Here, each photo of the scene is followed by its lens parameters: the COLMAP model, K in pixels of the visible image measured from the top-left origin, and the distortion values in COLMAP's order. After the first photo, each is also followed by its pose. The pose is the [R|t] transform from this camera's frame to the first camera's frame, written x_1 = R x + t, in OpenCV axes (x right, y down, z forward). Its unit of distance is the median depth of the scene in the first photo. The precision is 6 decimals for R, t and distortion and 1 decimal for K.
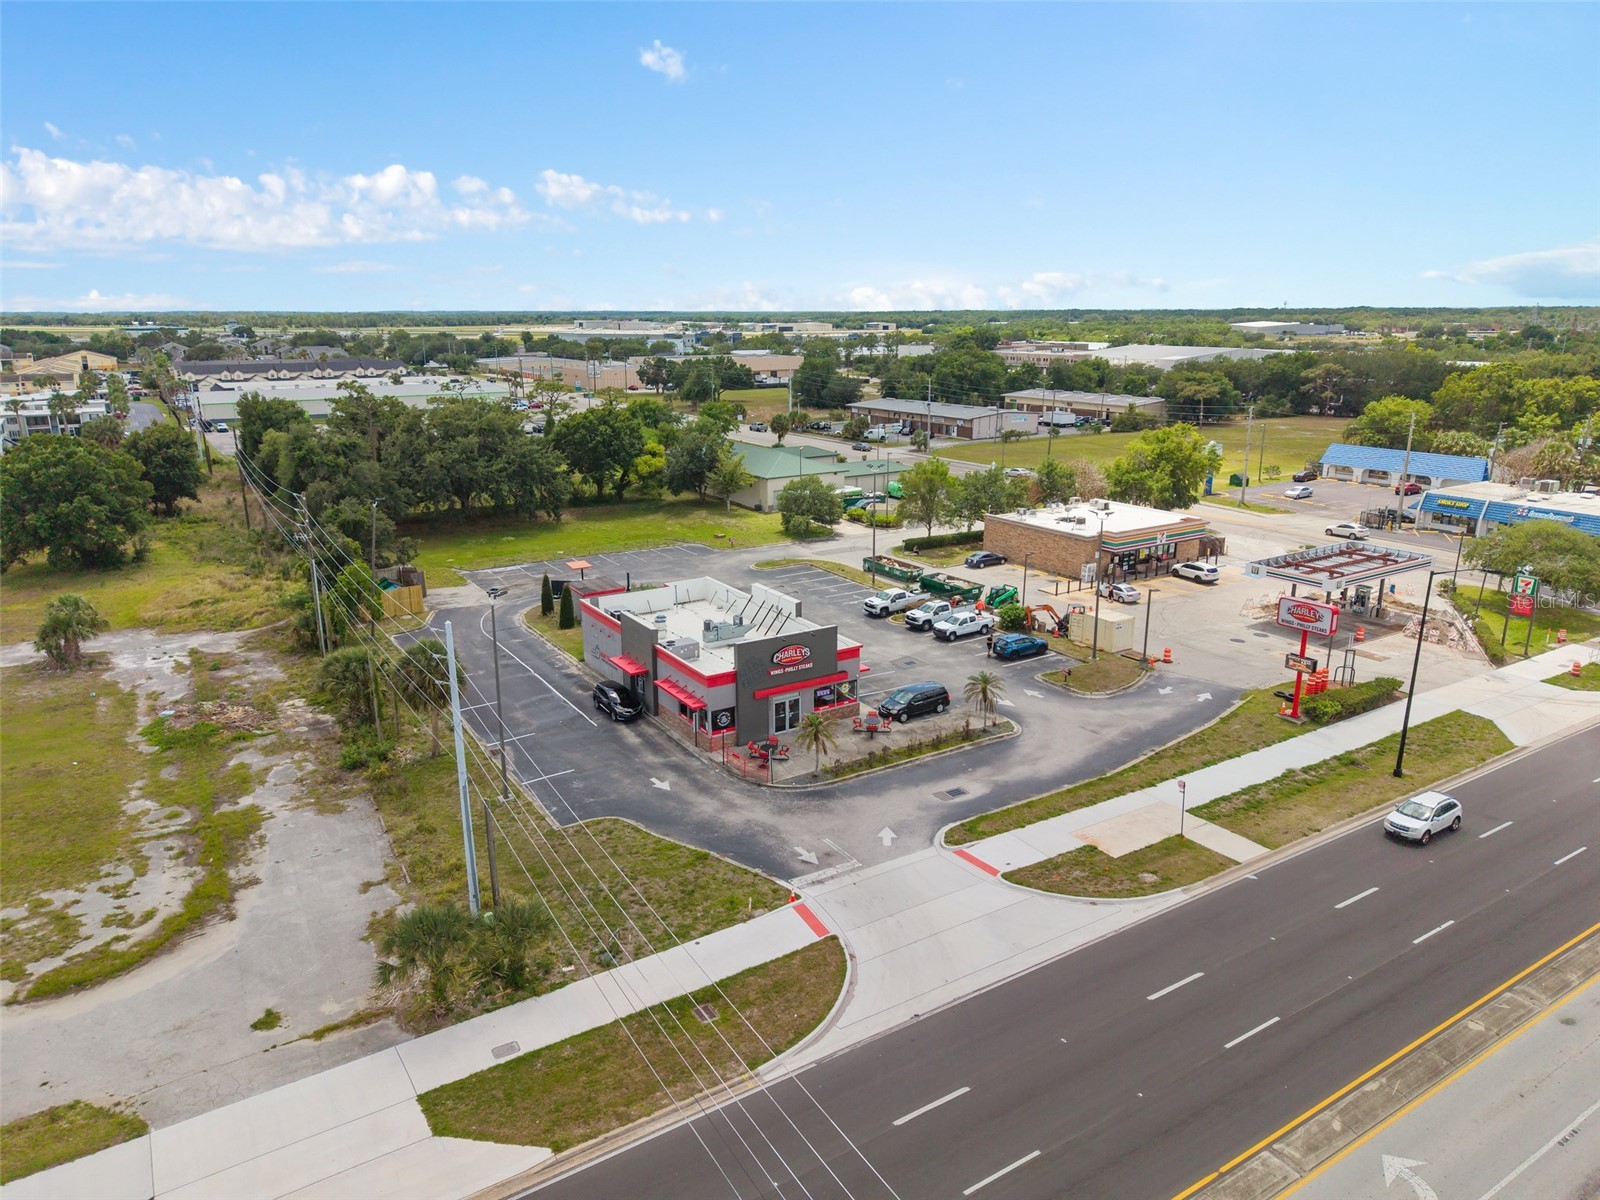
lens RADIAL K [[1053.1, 0, 796.7], [0, 1053.1, 617.7], [0, 0, 1]] dist [0.051134, -0.053773]
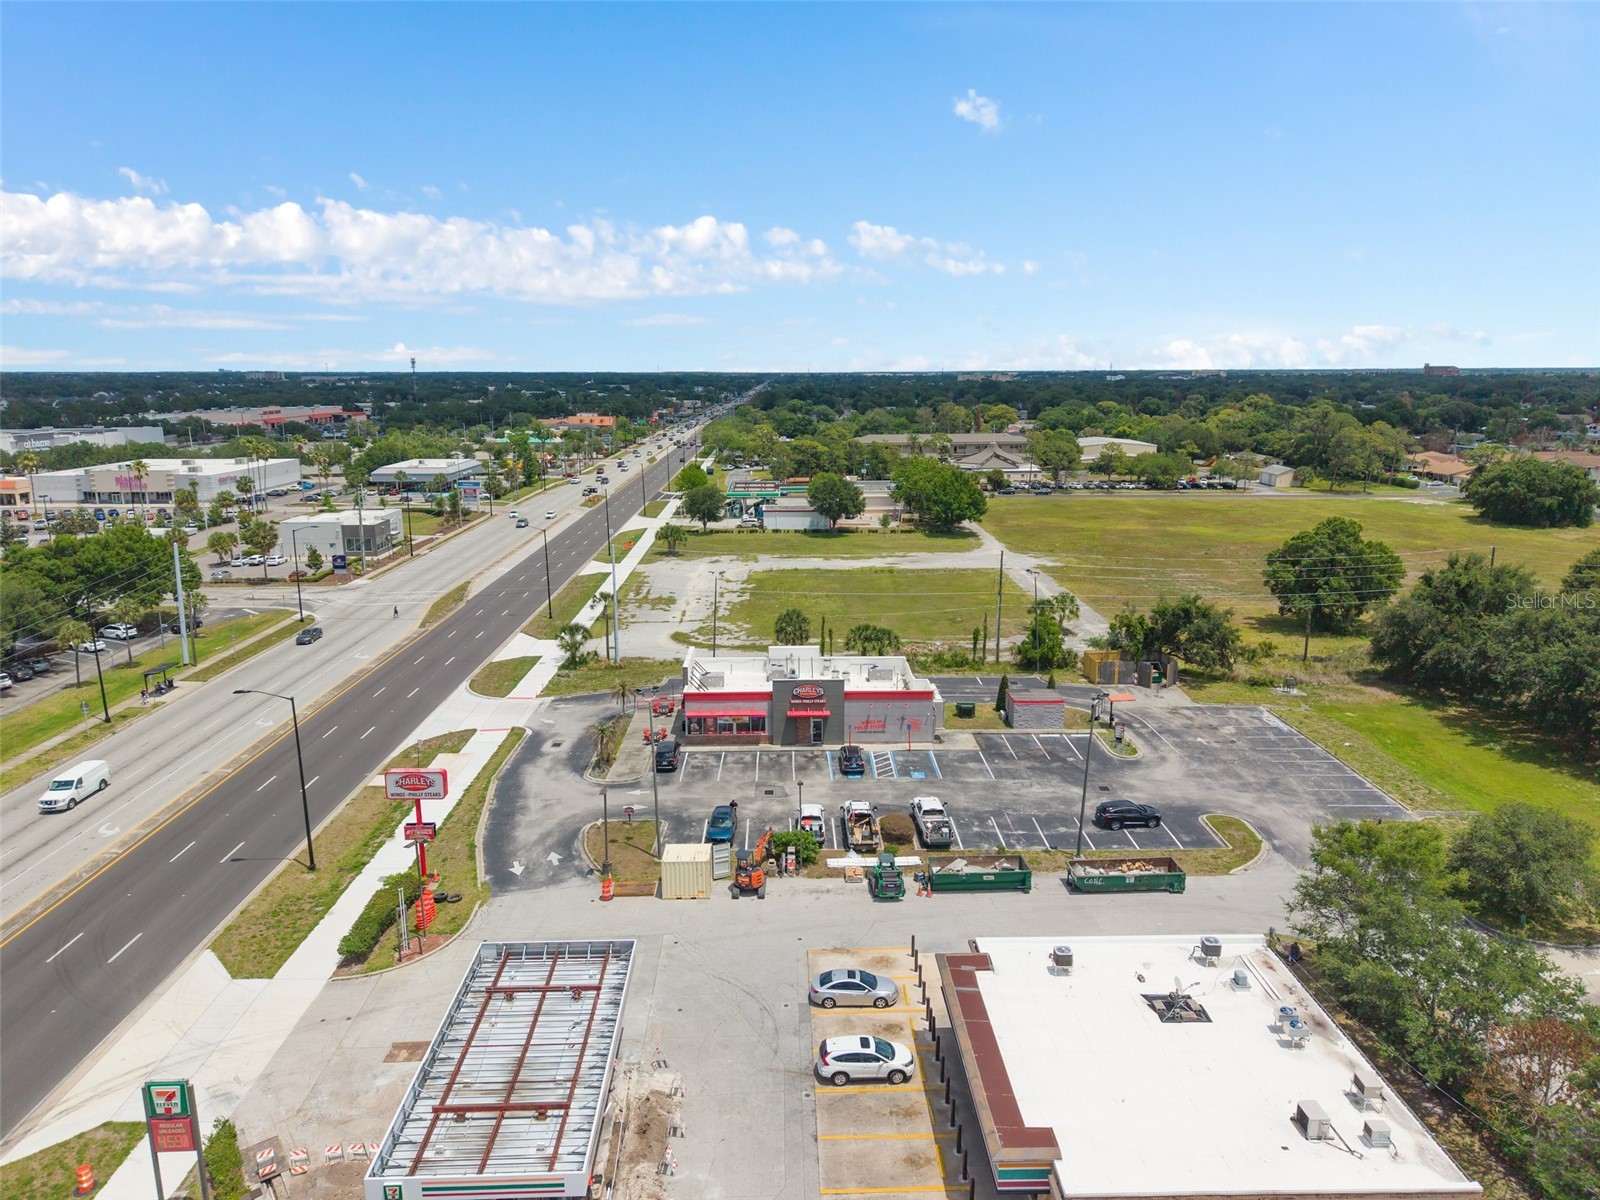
lens RADIAL K [[1060.9, 0, 800.0], [0, 1060.9, 600.0], [0, 0, 1]] dist [0.073511, -0.093040]
pose [[-0.518038, 0.185099, -0.835090, 1.094956], [-0.234333, 0.908241, 0.346679, -0.585990], [0.822633, 0.375282, -0.427128, 1.649217]]
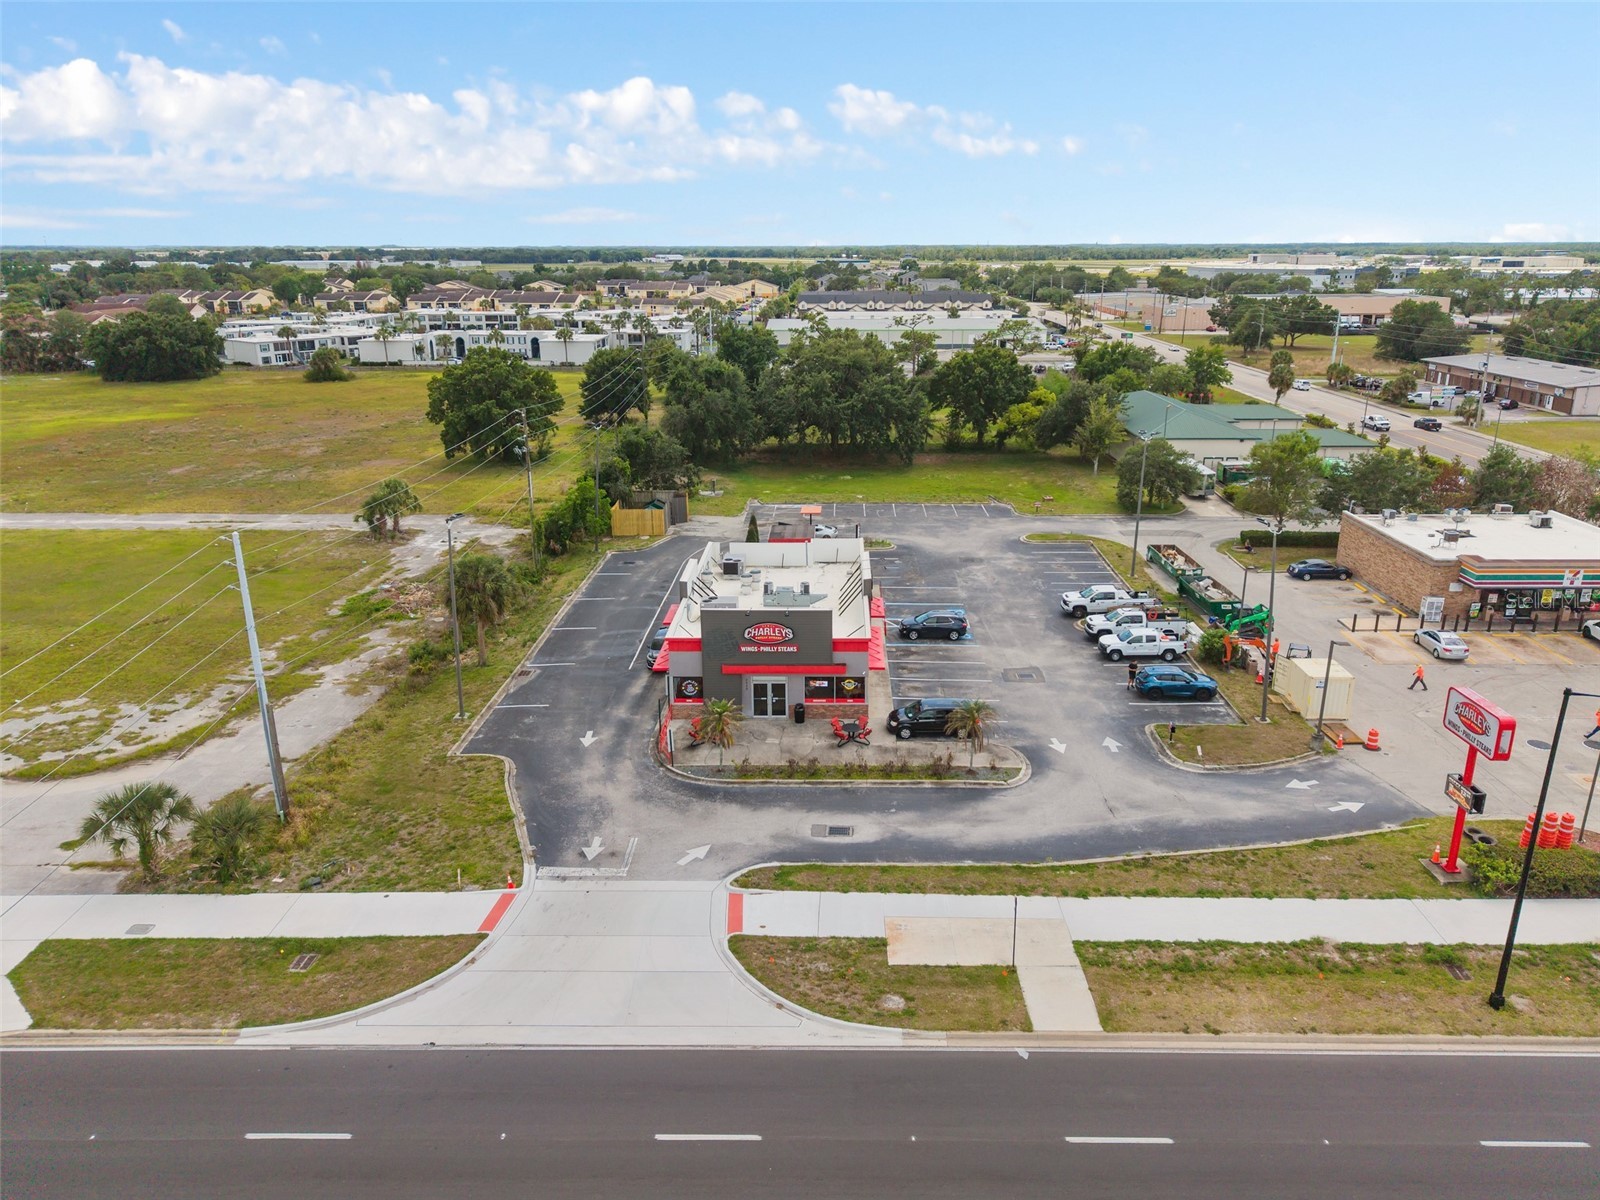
lens RADIAL K [[1090.1, 0, 826.2], [0, 1090.1, 599.8], [0, 0, 1]] dist [0.039953, -0.033389]
pose [[0.842428, 0.168275, -0.511858, 0.474066], [-0.151544, 0.985630, 0.074614, -0.064697], [0.517058, 0.014712, 0.855824, 0.225163]]
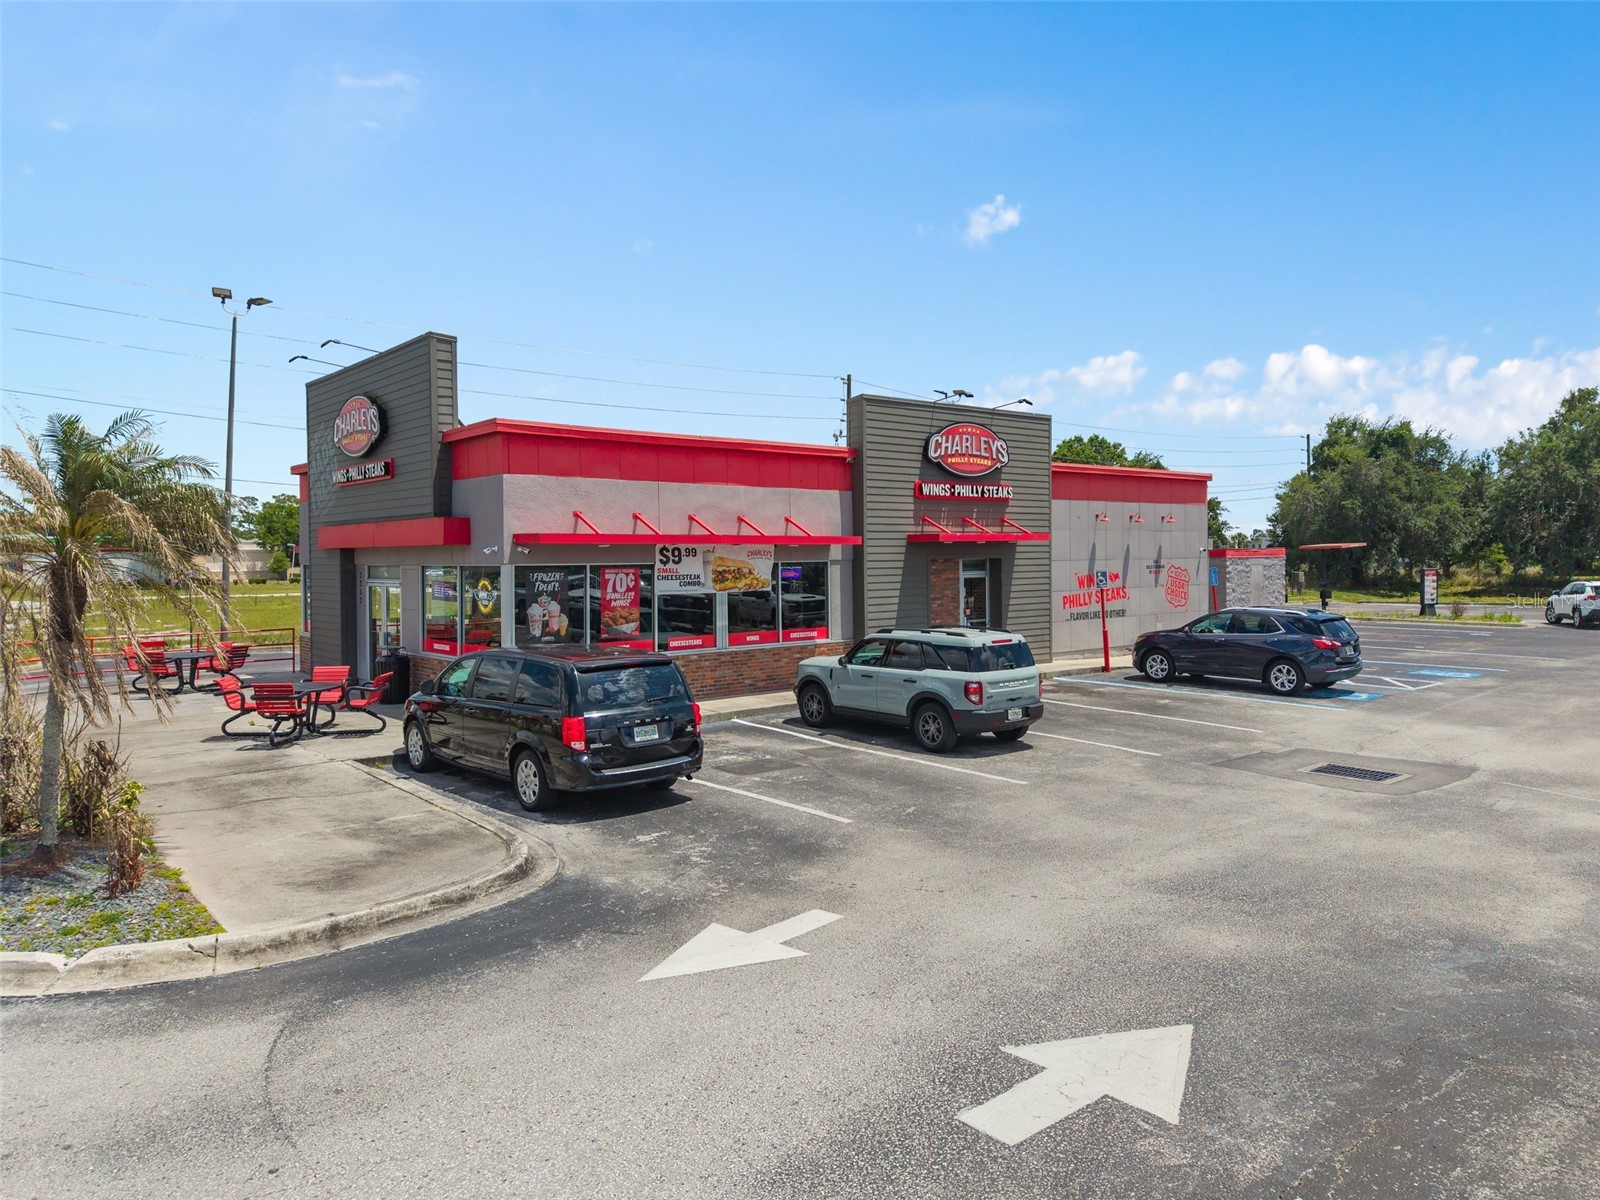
lens RADIAL K [[1072.6, 0, 798.1], [0, 1072.6, 578.3], [0, 0, 1]] dist [0.031350, -0.023568]
pose [[0.142841, 0.019549, -0.989553, 0.321322], [-0.266536, 0.963629, -0.019437, 0.047899], [0.953182, 0.266527, 0.142856, 1.032734]]
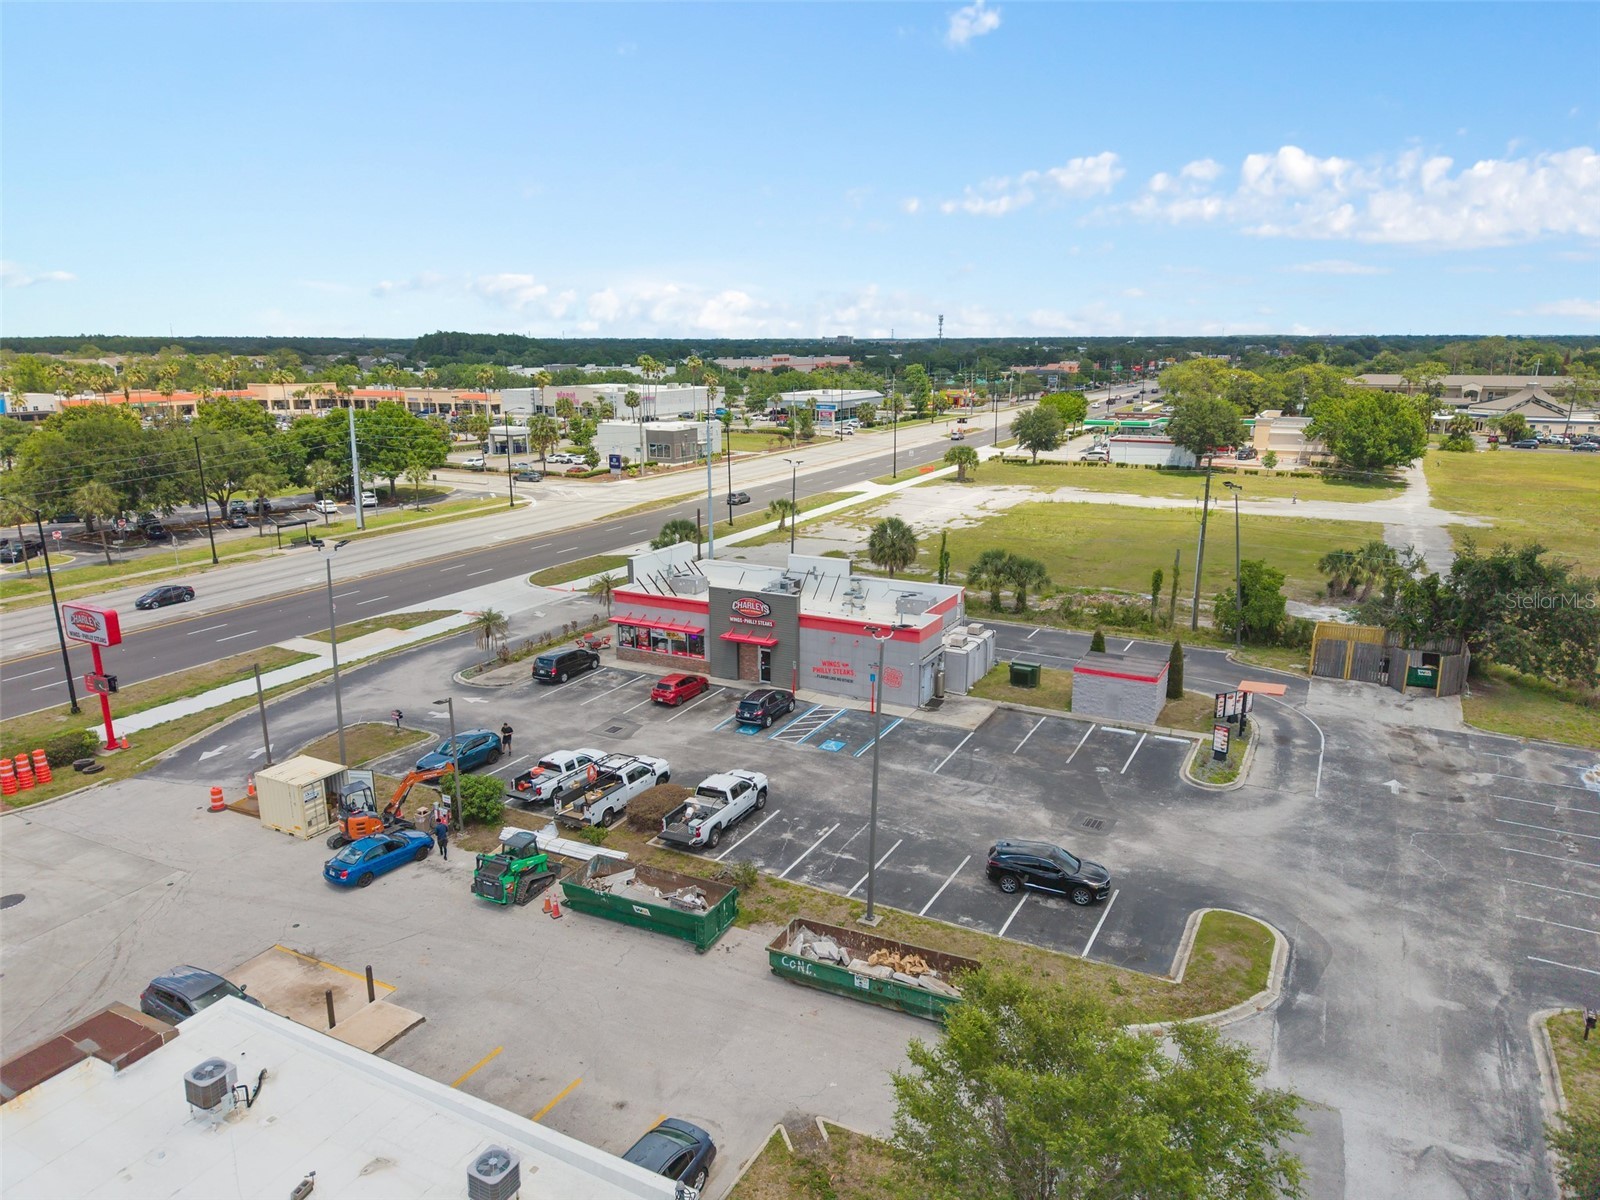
lens RADIAL K [[1060.9, 0, 800.0], [0, 1060.9, 600.0], [0, 0, 1]] dist [0.073511, -0.093040]
pose [[-0.865861, 0.125803, -0.484209, 0.406518], [-0.133015, 0.875140, 0.465229, -0.471505], [0.482278, 0.467230, -0.741016, 1.853040]]
